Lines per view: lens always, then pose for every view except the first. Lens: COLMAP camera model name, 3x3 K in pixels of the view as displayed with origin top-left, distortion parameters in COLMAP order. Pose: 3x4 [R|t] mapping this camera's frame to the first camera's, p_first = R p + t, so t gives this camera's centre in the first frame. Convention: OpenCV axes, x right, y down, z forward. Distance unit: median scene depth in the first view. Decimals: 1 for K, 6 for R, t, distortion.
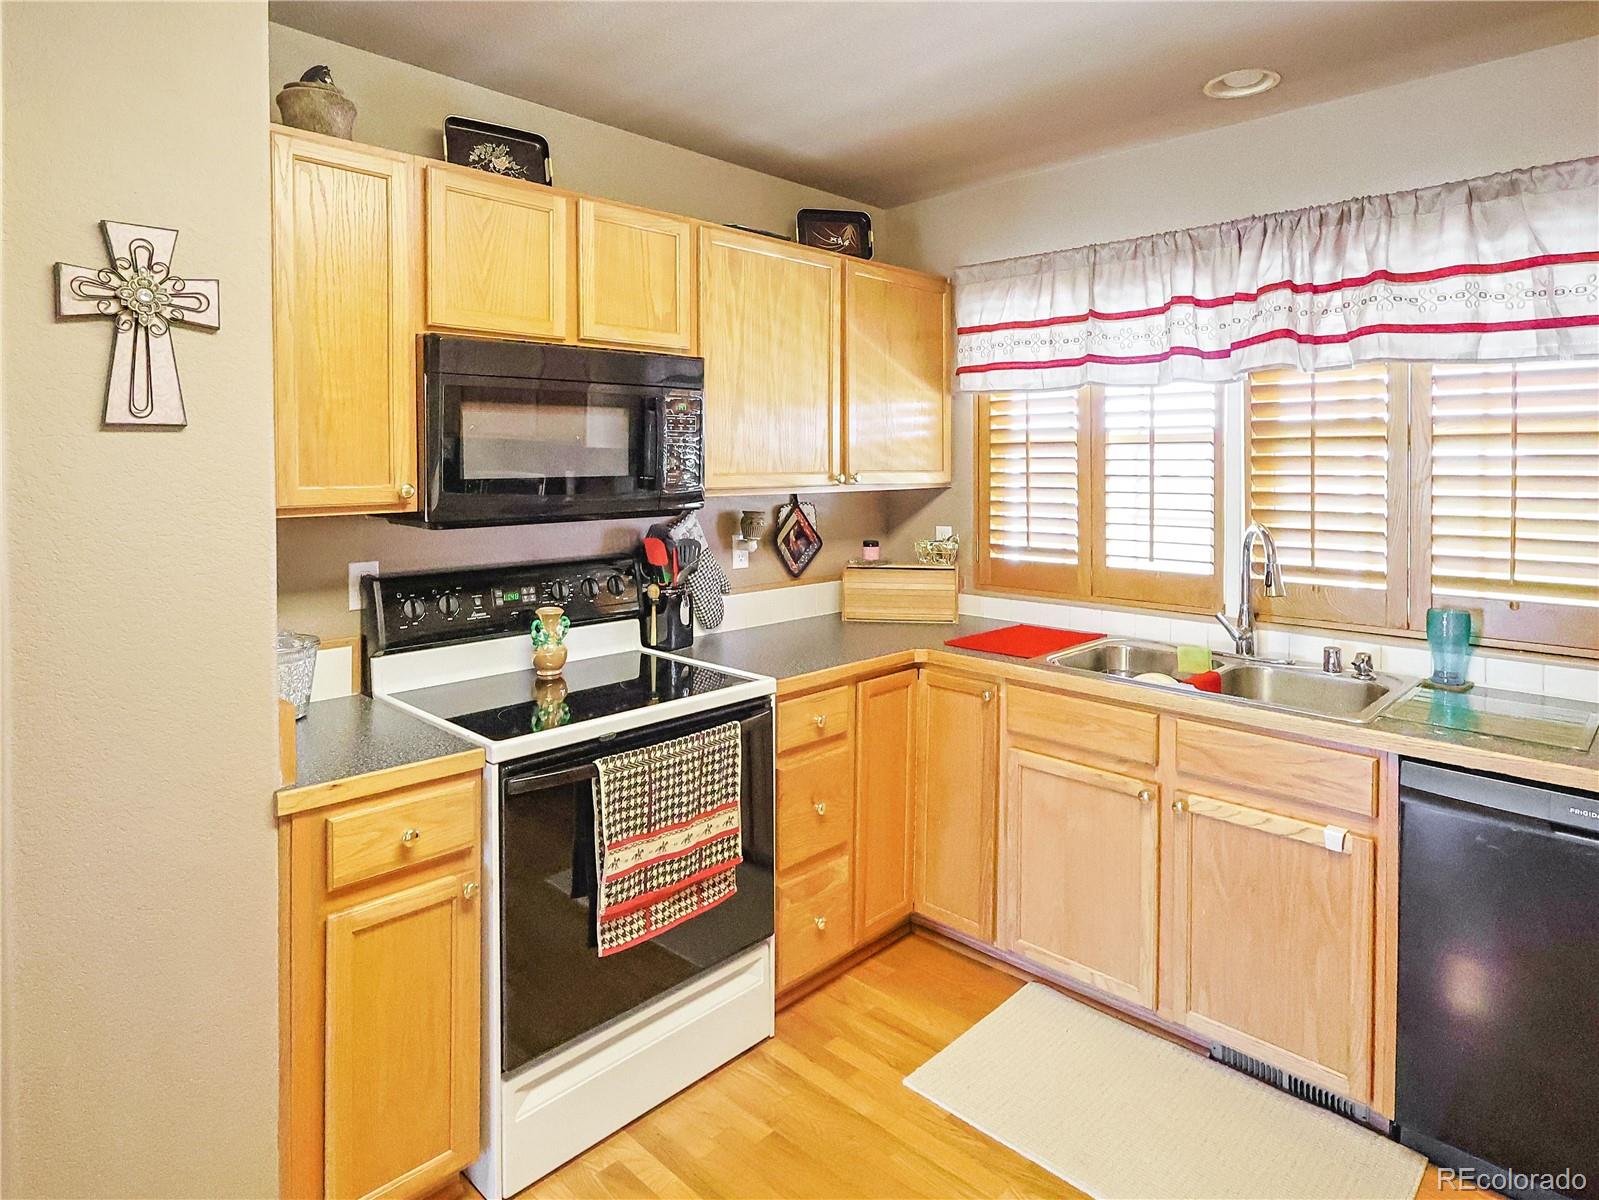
lens RADIAL K [[940.1, 0, 803.8], [0, 940.1, 468.8], [0, 0, 1]] dist [-0.000405, -0.001478]
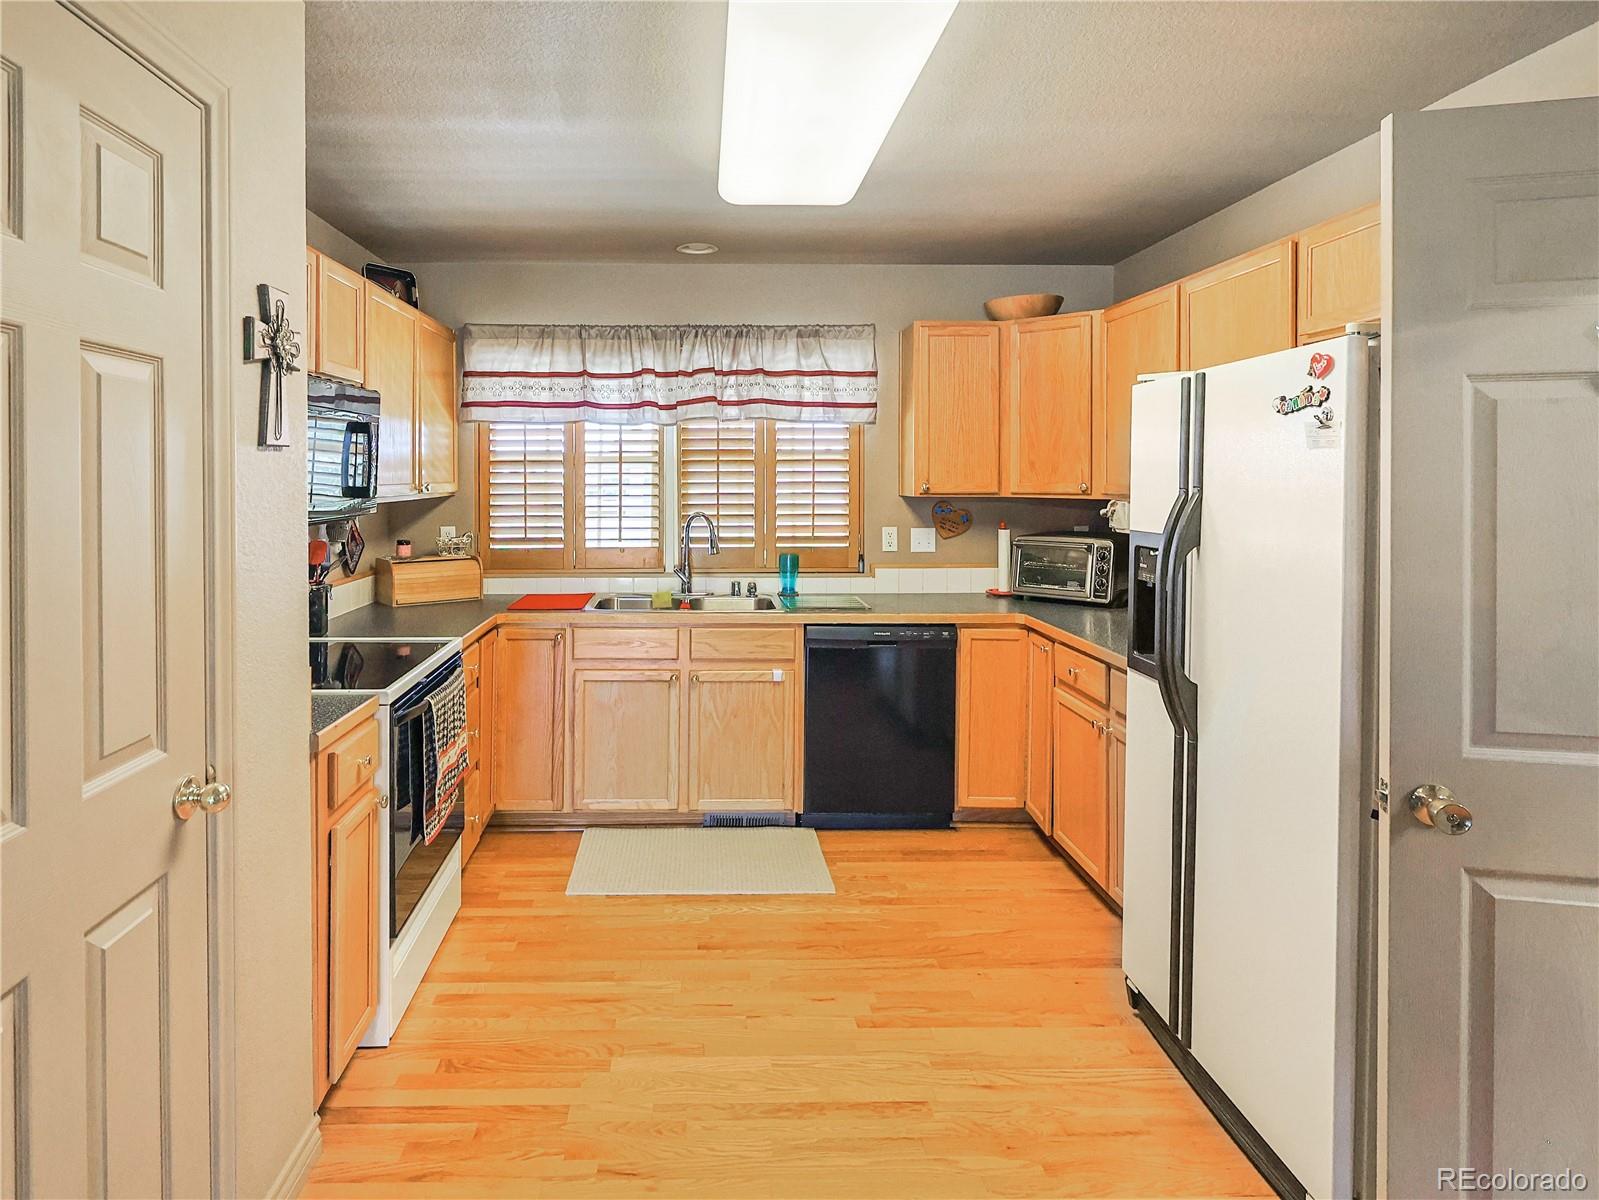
lens RADIAL K [[928.5, 0, 721.4], [0, 928.5, 478.1], [0, 0, 1]] dist [-0.000473, 0.000478]
pose [[0.696537, -0.002772, 0.717515, -0.617615], [0.007371, 0.999967, -0.003292, 0.004000], [-0.717483, 0.007582, 0.696535, -0.158912]]
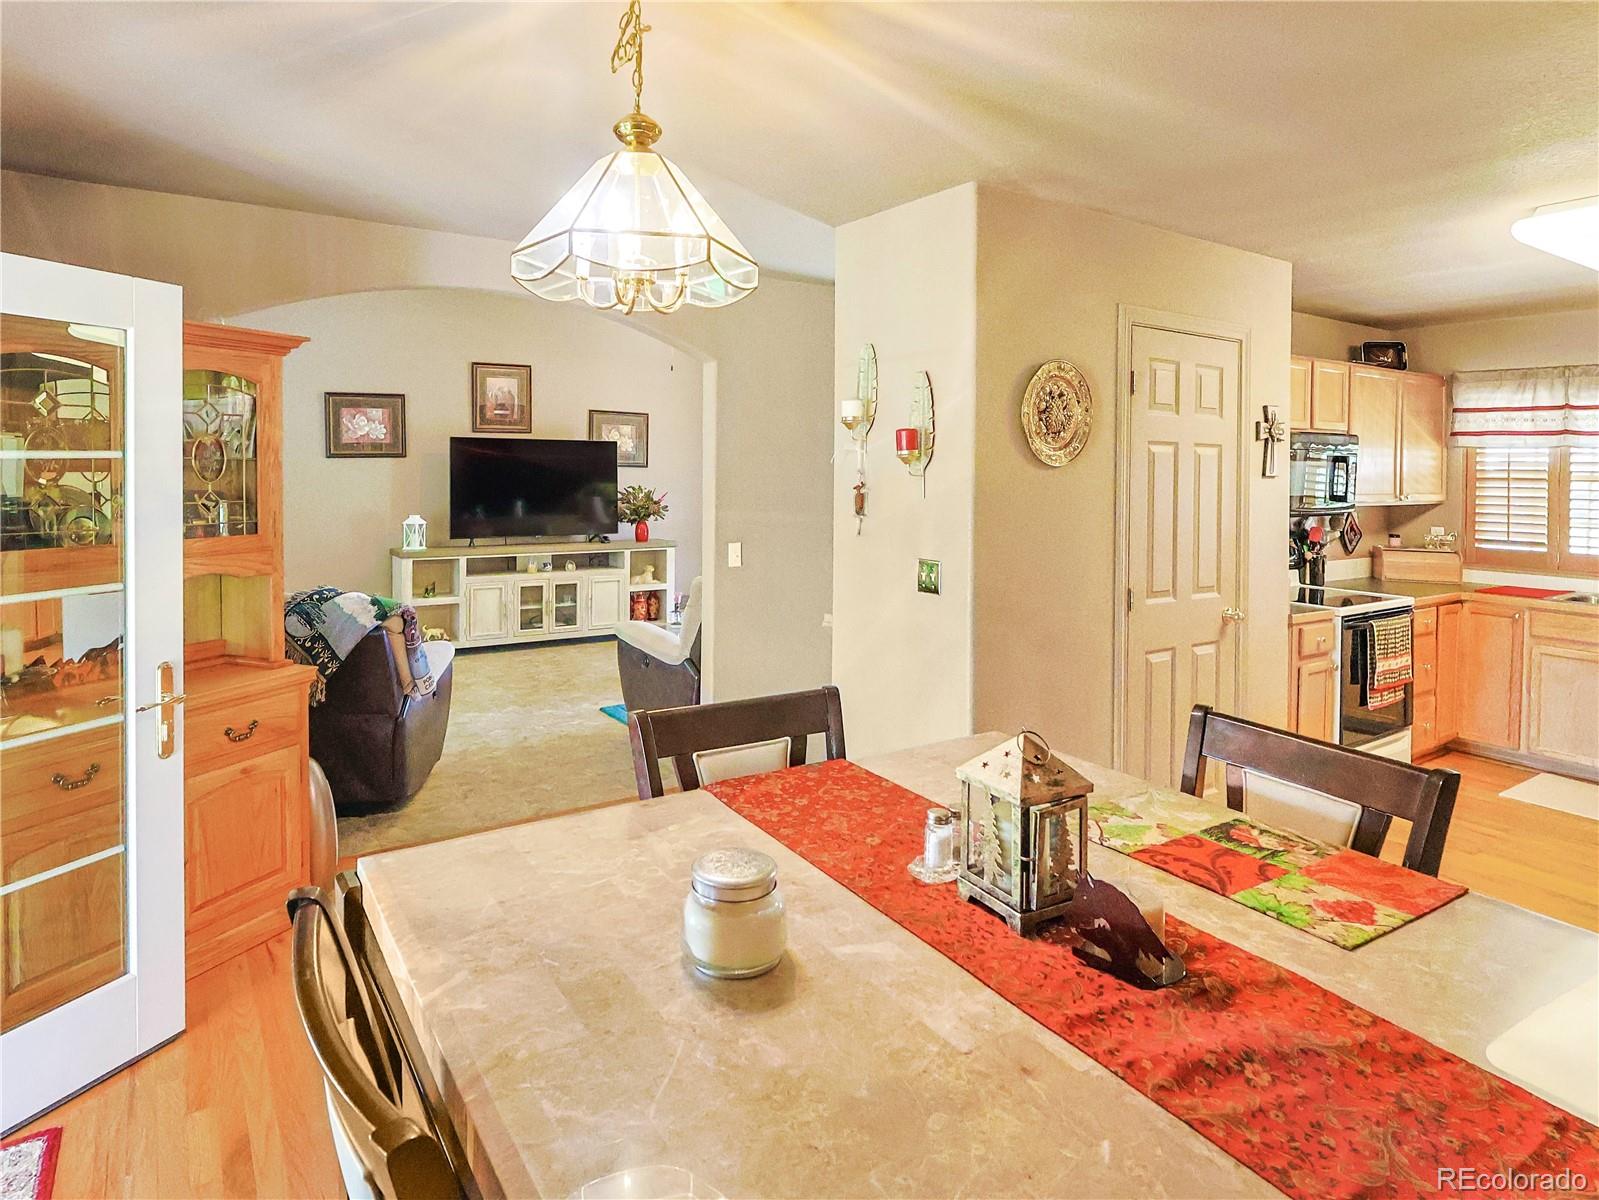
lens RADIAL K [[928.5, 0, 772.2], [0, 928.5, 471.0], [0, 0, 1]] dist [-0.000473, 0.000478]
pose [[0.977732, 0.017135, -0.209156, -0.824302], [-0.018637, 0.999813, -0.005212, -0.008961], [0.209028, 0.008994, 0.977868, -1.053813]]
